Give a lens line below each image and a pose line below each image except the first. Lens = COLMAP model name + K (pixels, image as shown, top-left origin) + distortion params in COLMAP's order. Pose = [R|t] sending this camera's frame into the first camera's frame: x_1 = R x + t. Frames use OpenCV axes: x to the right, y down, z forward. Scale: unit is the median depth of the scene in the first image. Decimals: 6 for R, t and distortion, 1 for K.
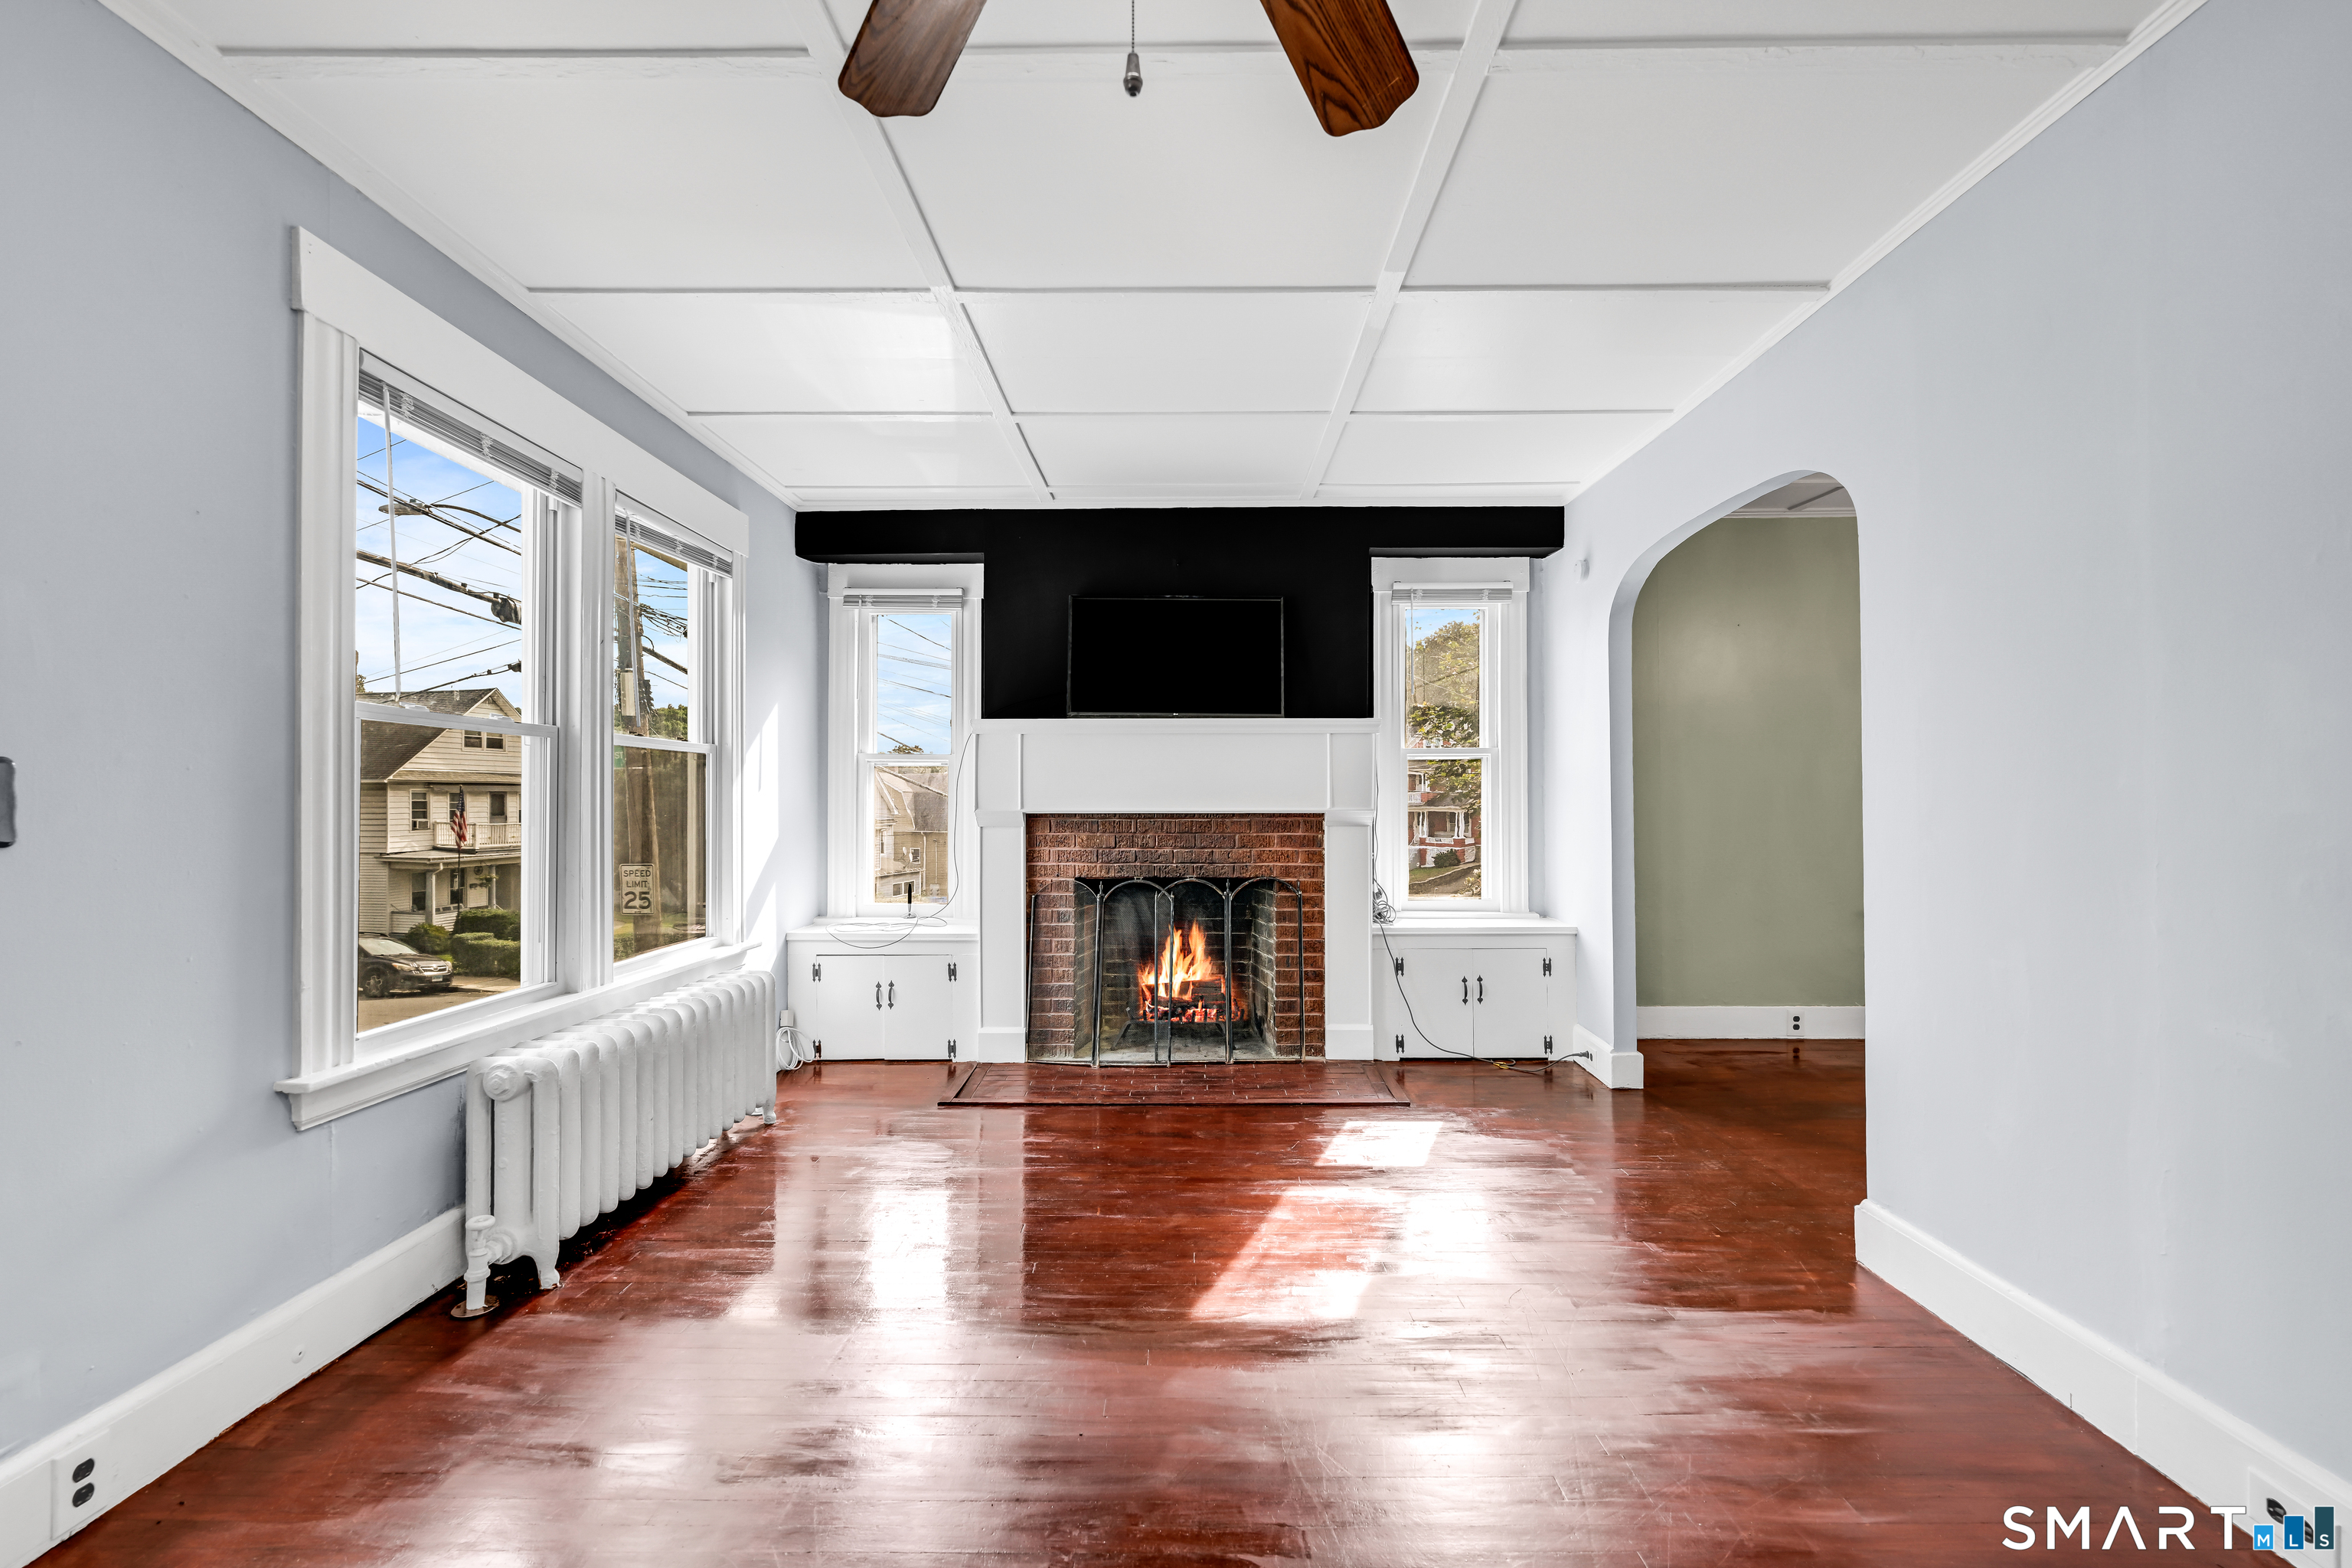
lens RADIAL K [[1016.7, 0, 1166.5], [0, 1016.7, 780.6], [0, 0, 1]] dist [0.000014, -0.000033]
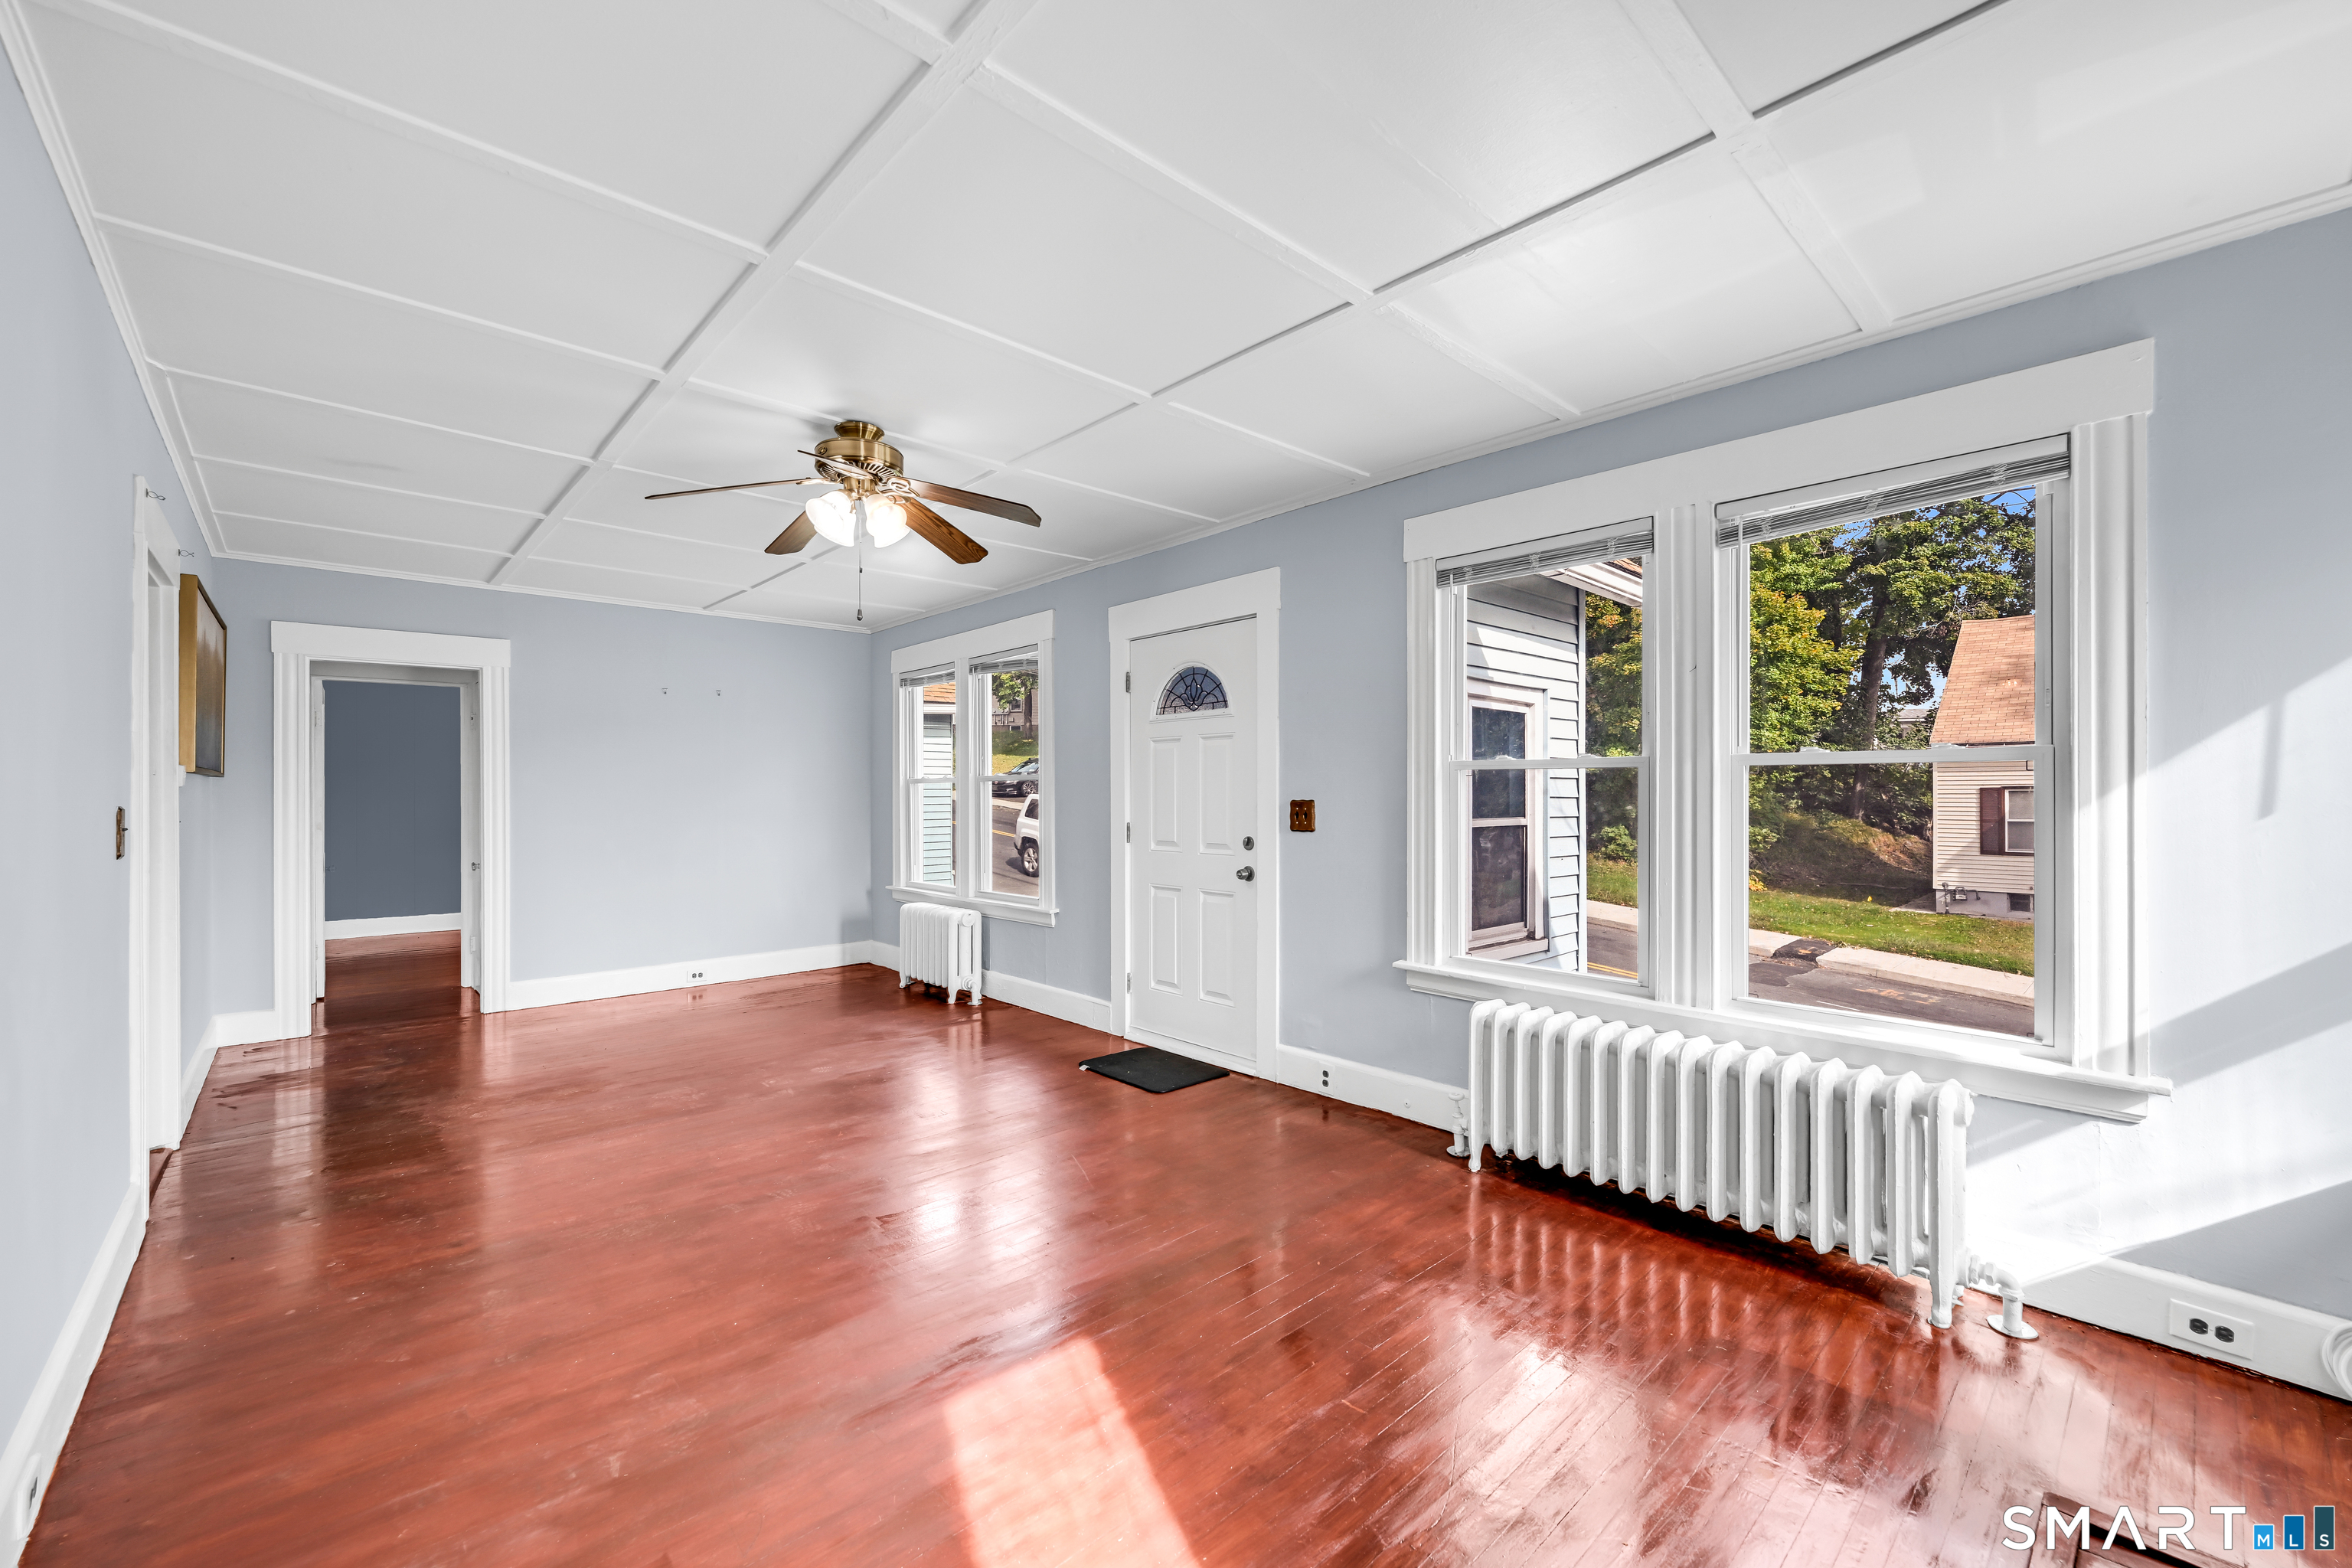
lens RADIAL K [[931.9, 0, 1185.7], [0, 931.9, 793.5], [0, 0, 1]] dist [-0.001534, -0.000174]
pose [[-0.708789, 0.004885, -0.705404, 0.573780], [0.008654, 0.999961, -0.001770, -0.021441], [0.705367, -0.007359, -0.708804, 1.629285]]
